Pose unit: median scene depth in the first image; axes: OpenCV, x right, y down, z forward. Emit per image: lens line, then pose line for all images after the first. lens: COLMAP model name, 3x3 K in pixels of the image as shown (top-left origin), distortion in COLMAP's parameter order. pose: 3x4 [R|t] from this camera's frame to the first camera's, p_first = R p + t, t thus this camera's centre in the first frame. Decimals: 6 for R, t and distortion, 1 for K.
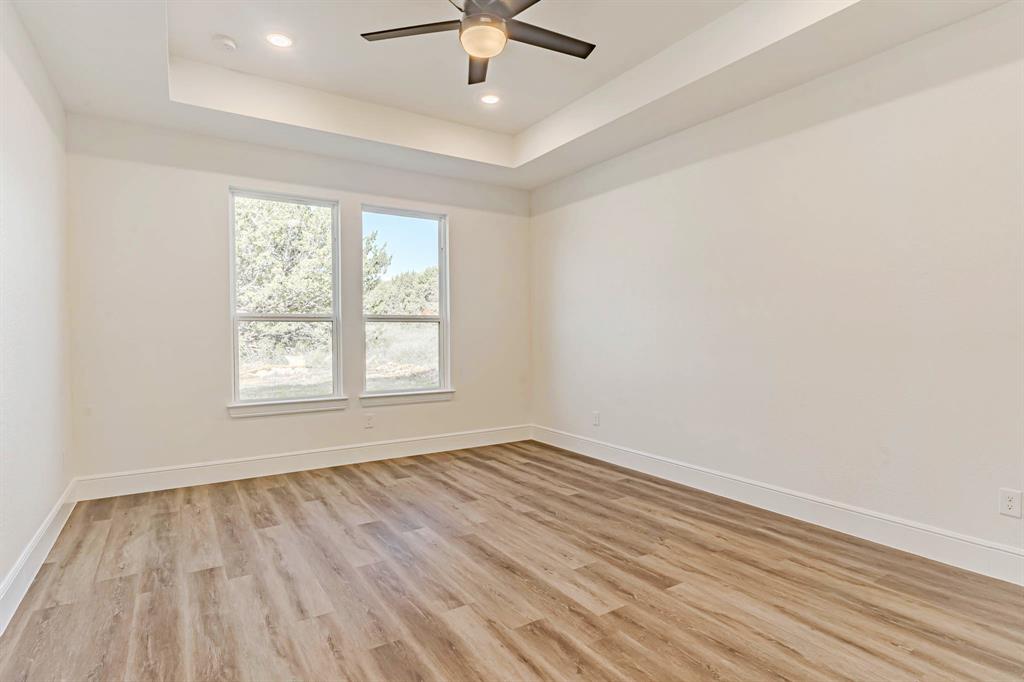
lens RADIAL K [[523.6, 0, 512.1], [0, 523.6, 339.1], [0, 0, 1]] dist [0.003503, -0.001391]
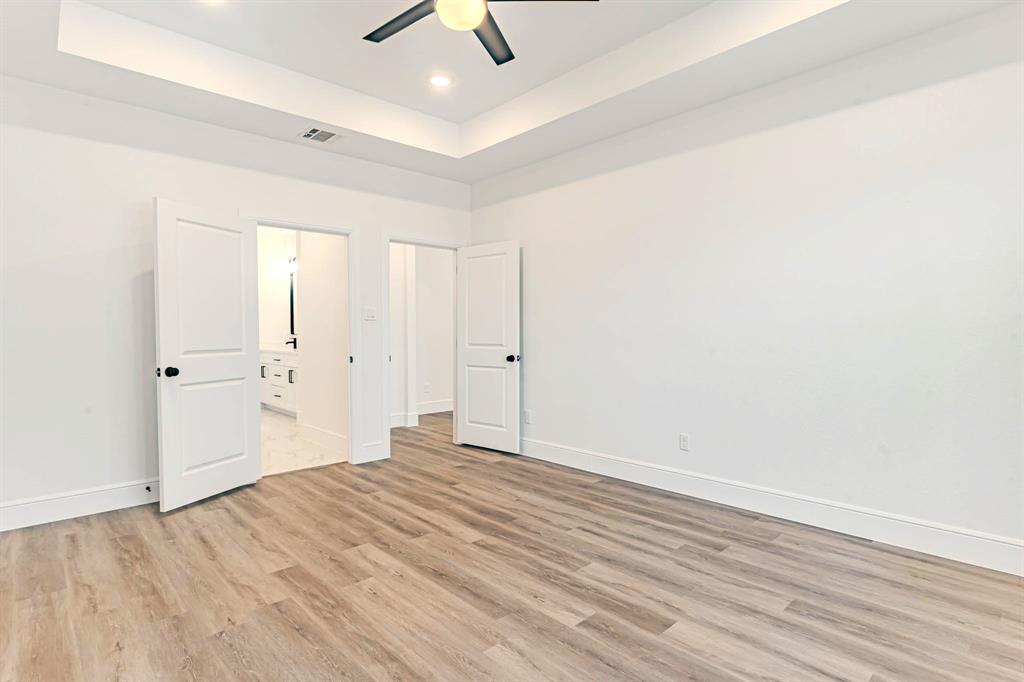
lens RADIAL K [[523.6, 0, 517.4], [0, 523.6, 340.5], [0, 0, 1]] dist [0.003503, -0.001391]
pose [[-0.982661, 0.014620, -0.184832, 0.026454], [0.007732, 0.999250, 0.037931, -0.033686], [0.185248, 0.035844, -0.982038, 2.018742]]
